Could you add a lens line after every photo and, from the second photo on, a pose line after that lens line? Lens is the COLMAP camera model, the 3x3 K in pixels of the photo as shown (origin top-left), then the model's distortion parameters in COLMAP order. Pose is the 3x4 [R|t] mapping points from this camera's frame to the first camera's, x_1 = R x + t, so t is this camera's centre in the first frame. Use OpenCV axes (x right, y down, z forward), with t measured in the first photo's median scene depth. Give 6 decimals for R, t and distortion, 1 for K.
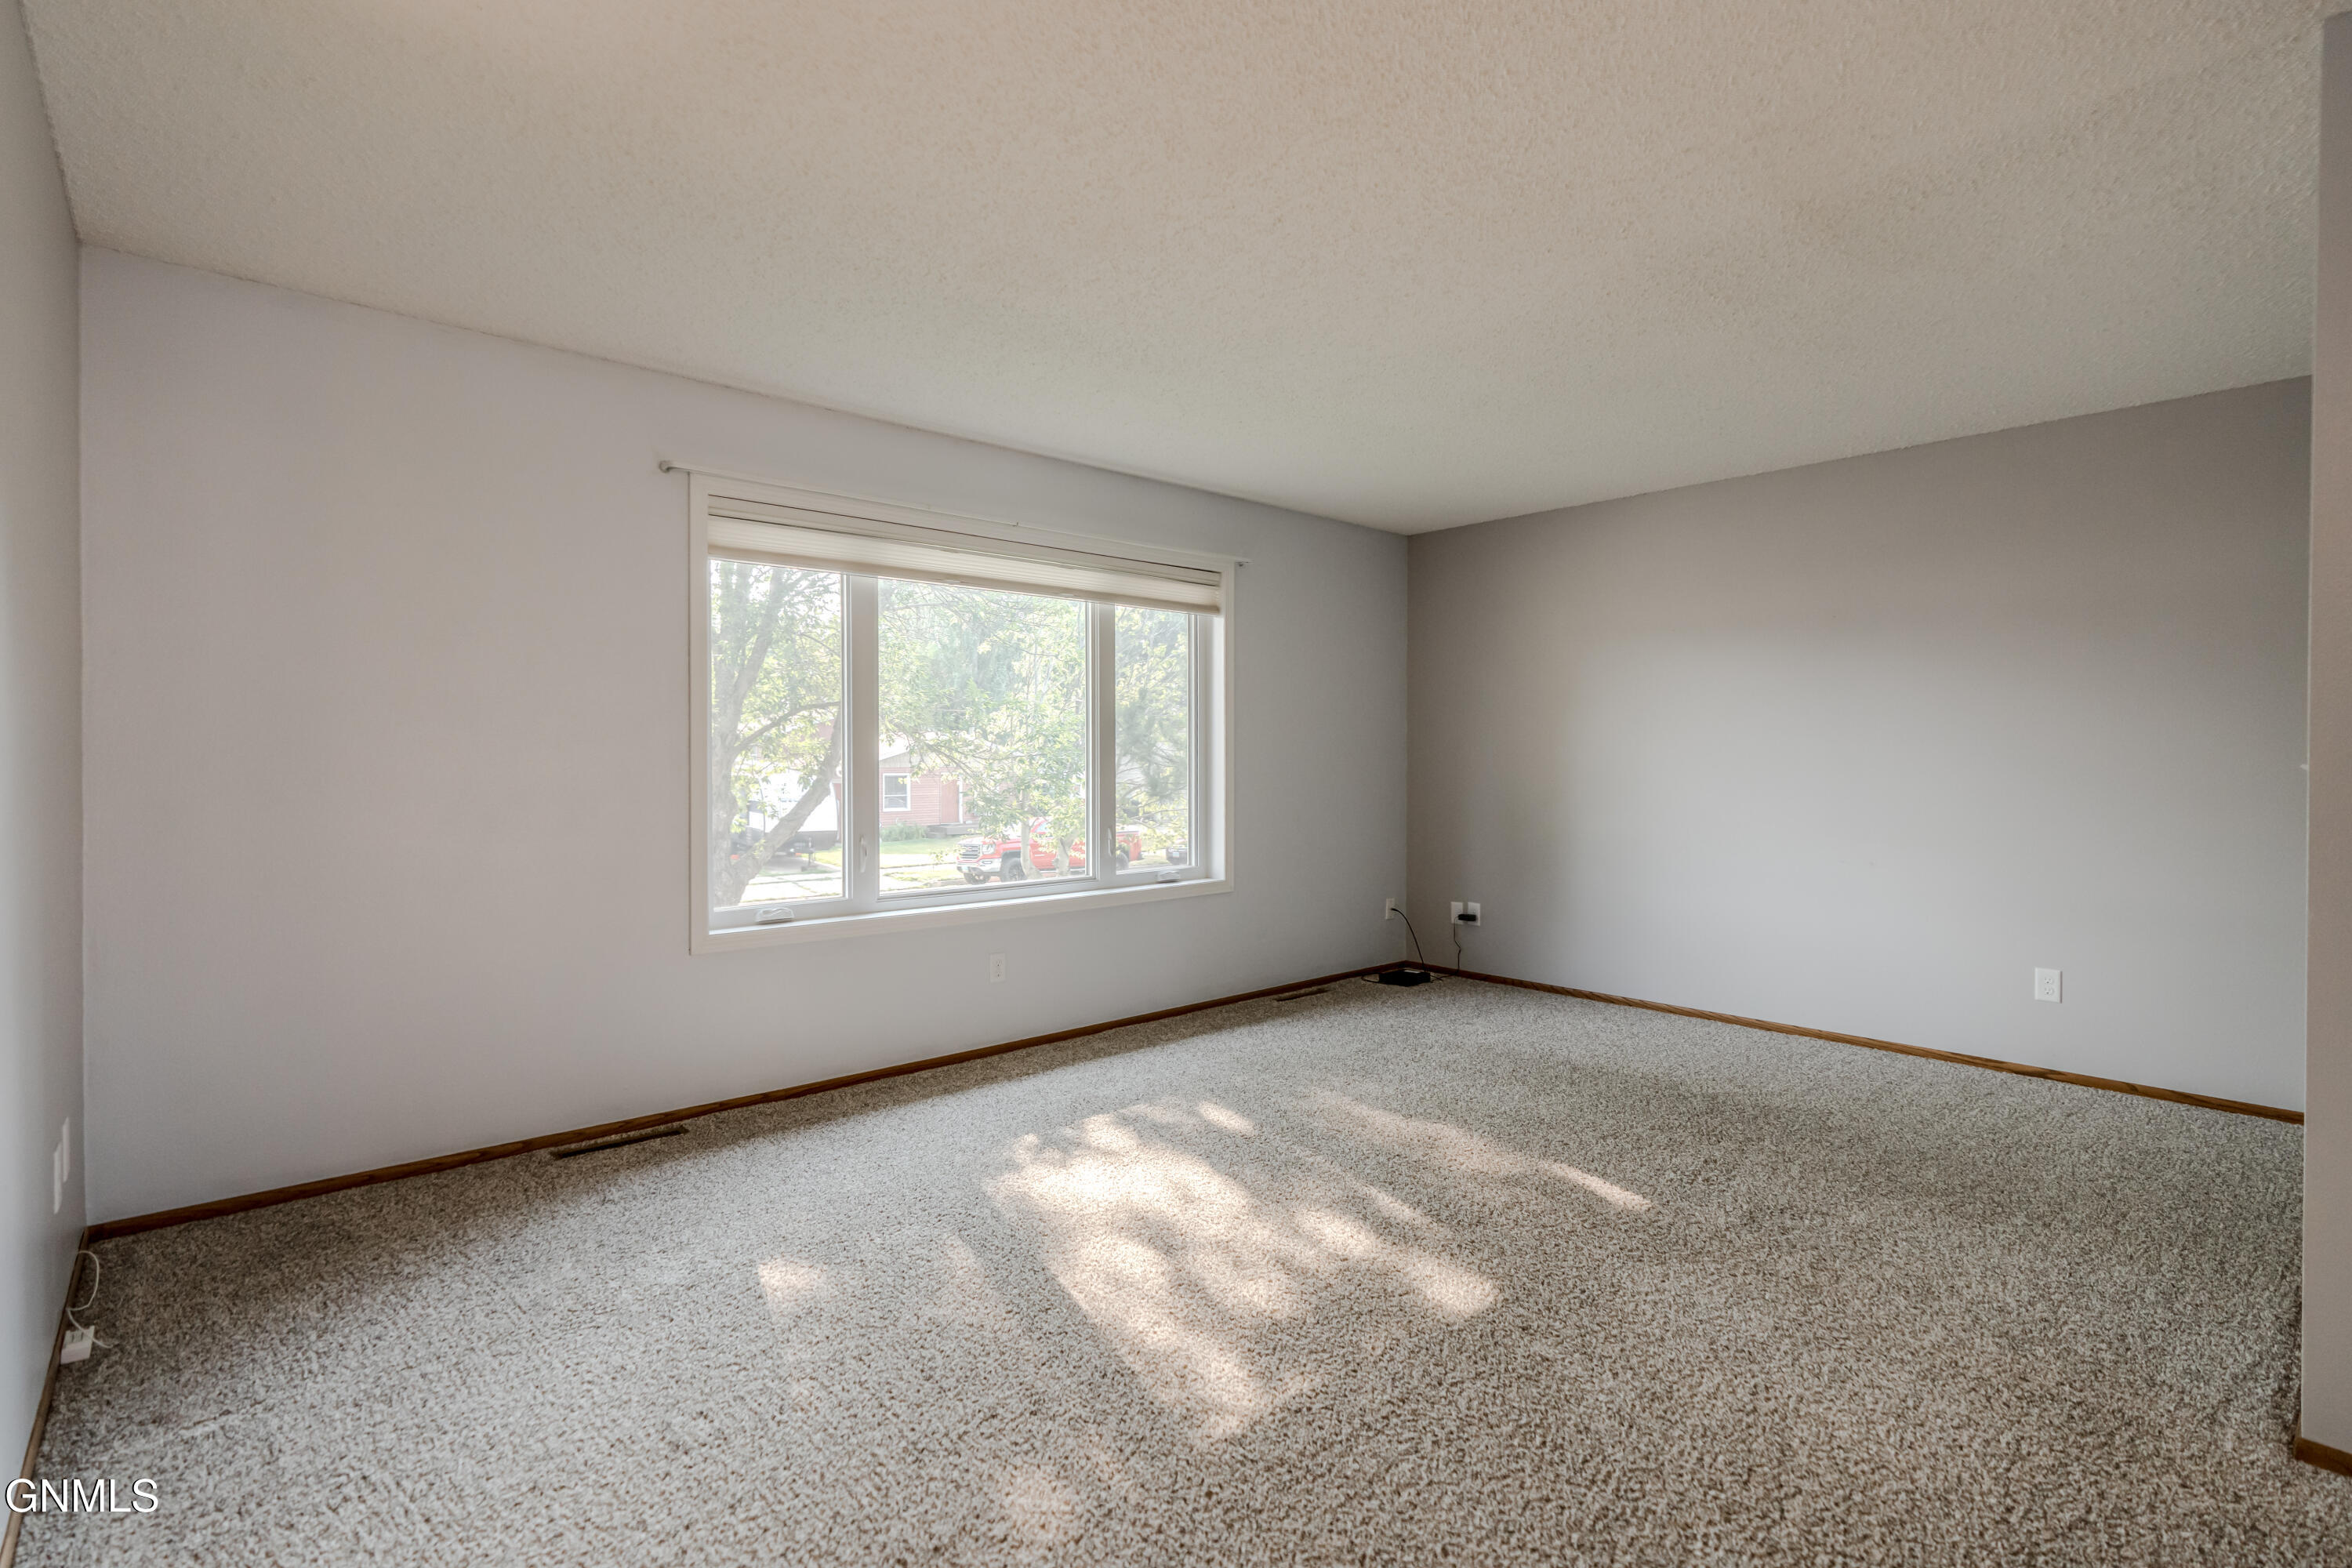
lens RADIAL K [[1106.3, 0, 1176.0], [0, 1106.3, 784.0], [0, 0, 1]] dist [0.000765, 0.000285]
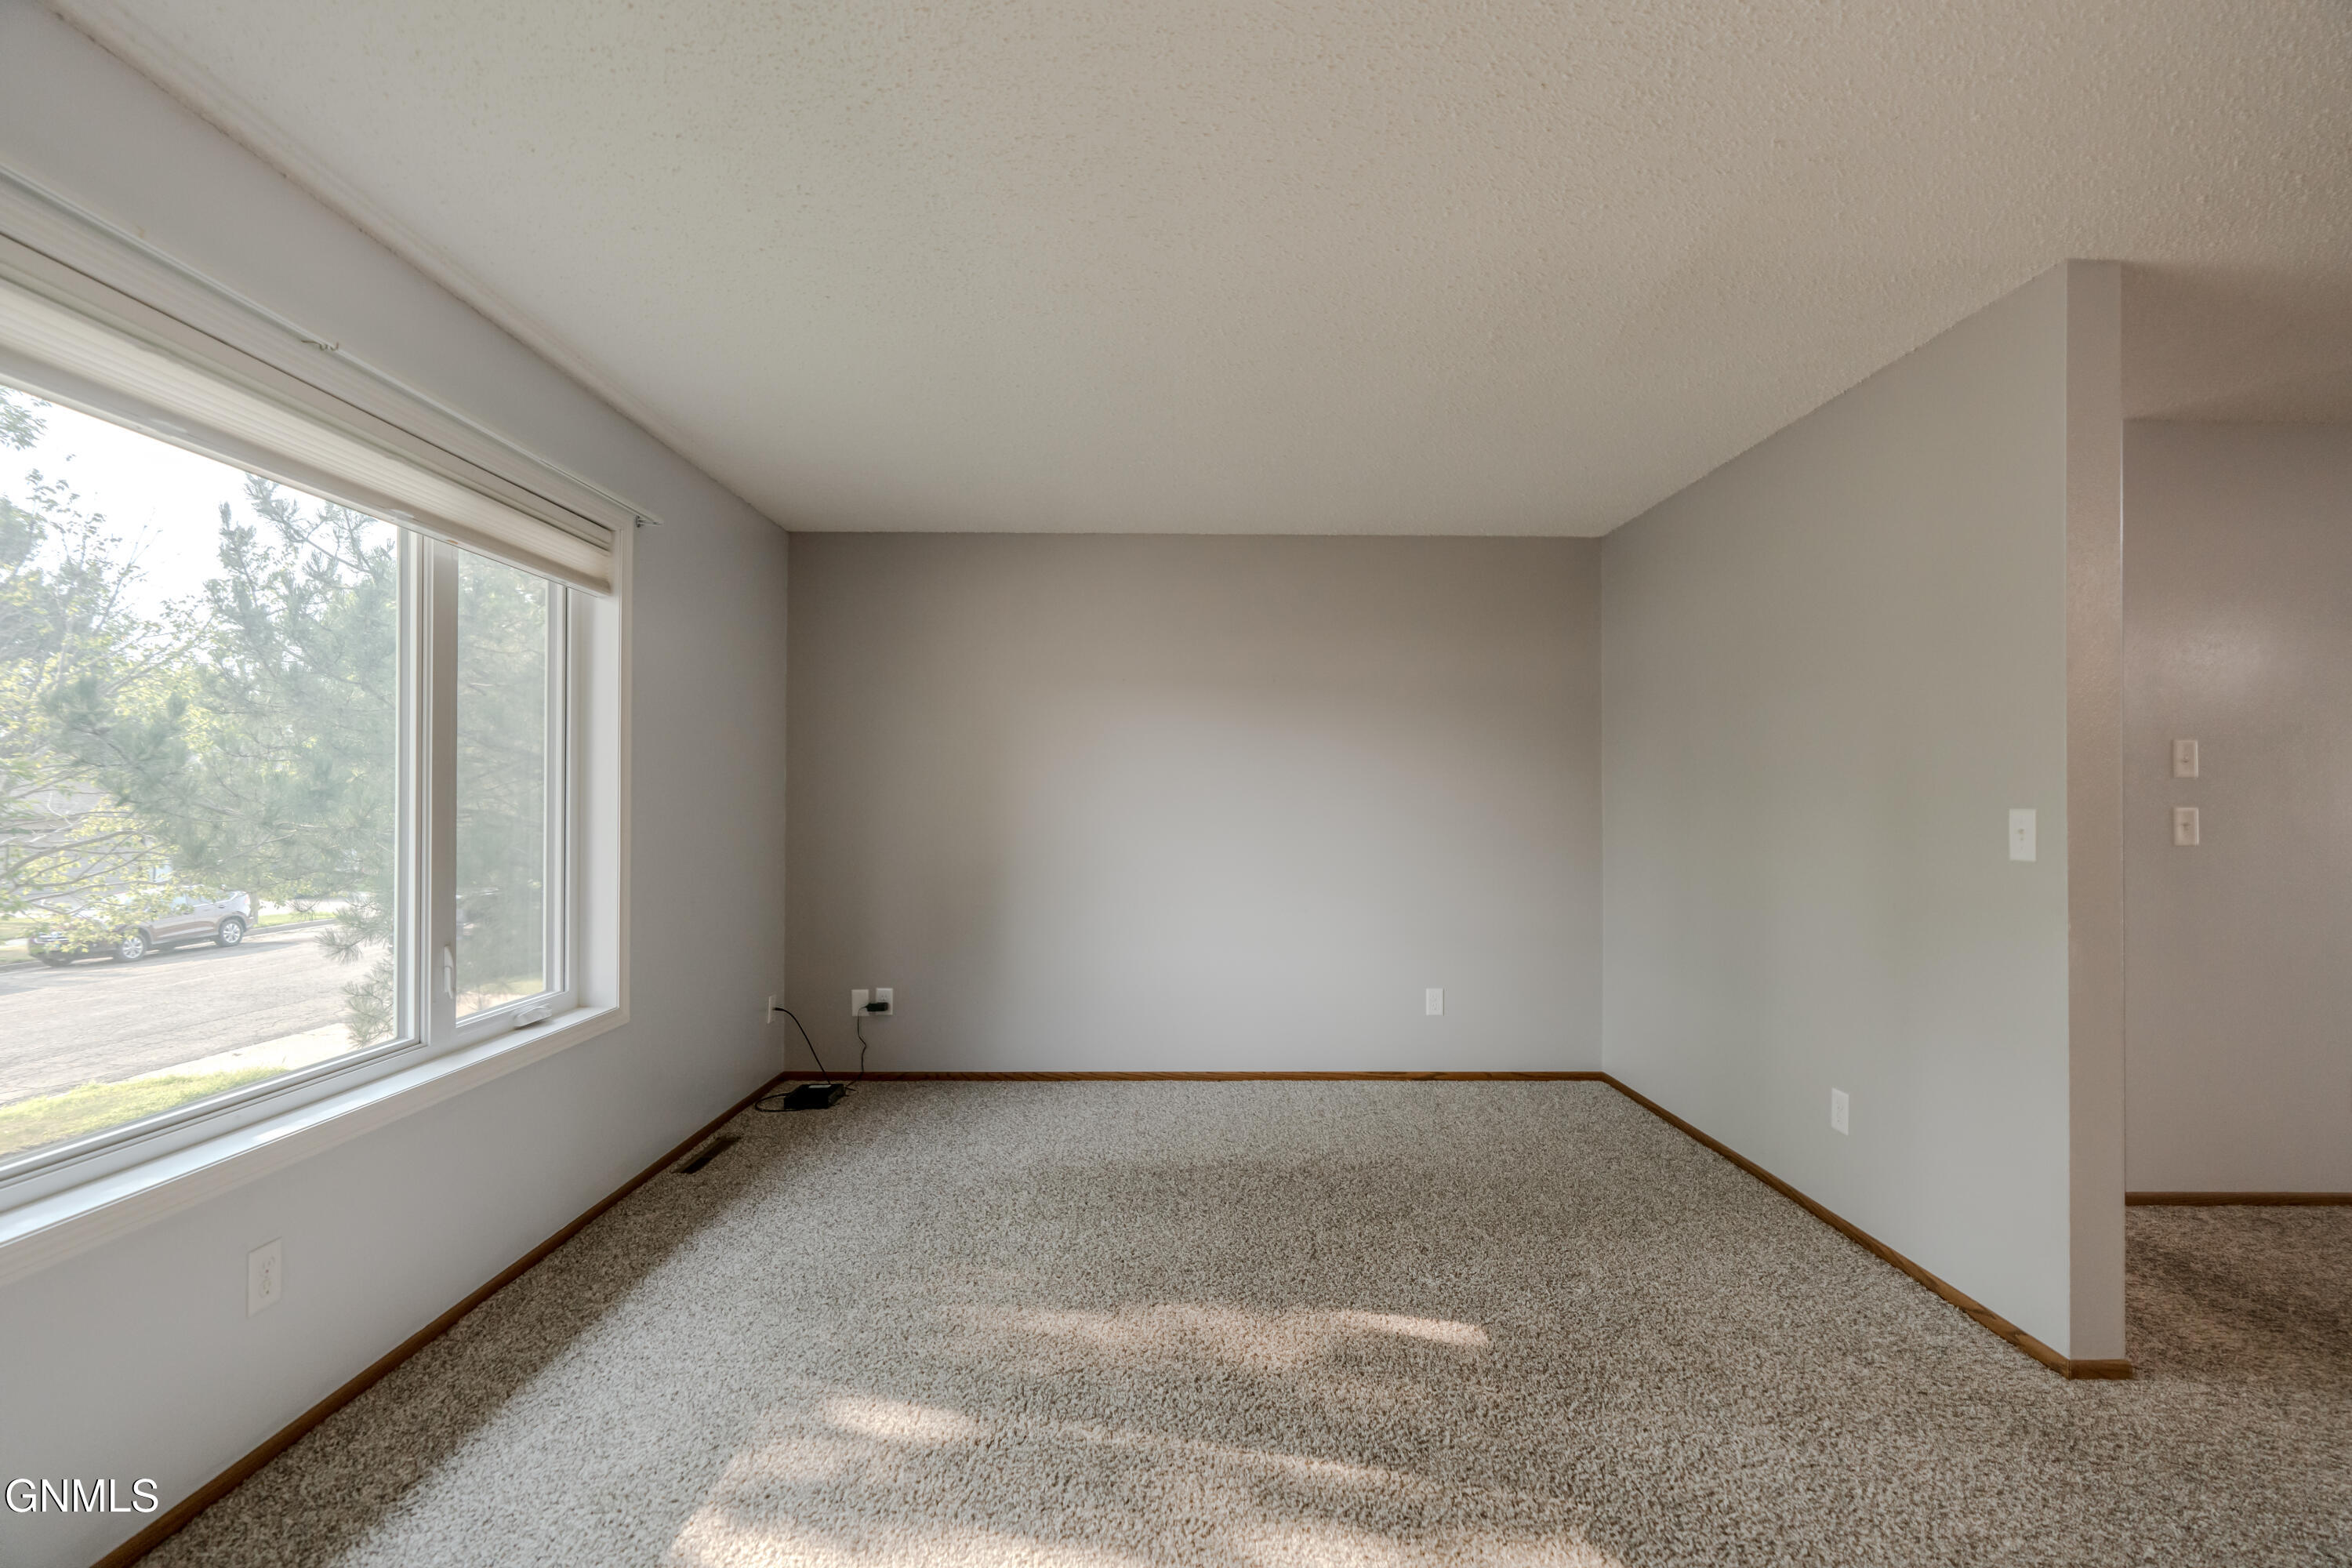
lens RADIAL K [[1053.2, 0, 1173.2], [0, 1053.2, 798.8], [0, 0, 1]] dist [-0.005293, -0.000224]
pose [[0.656706, 0.004570, 0.754133, -0.300353], [0.016619, 0.999651, -0.020530, -0.023796], [-0.753964, 0.026015, 0.656401, 0.515300]]
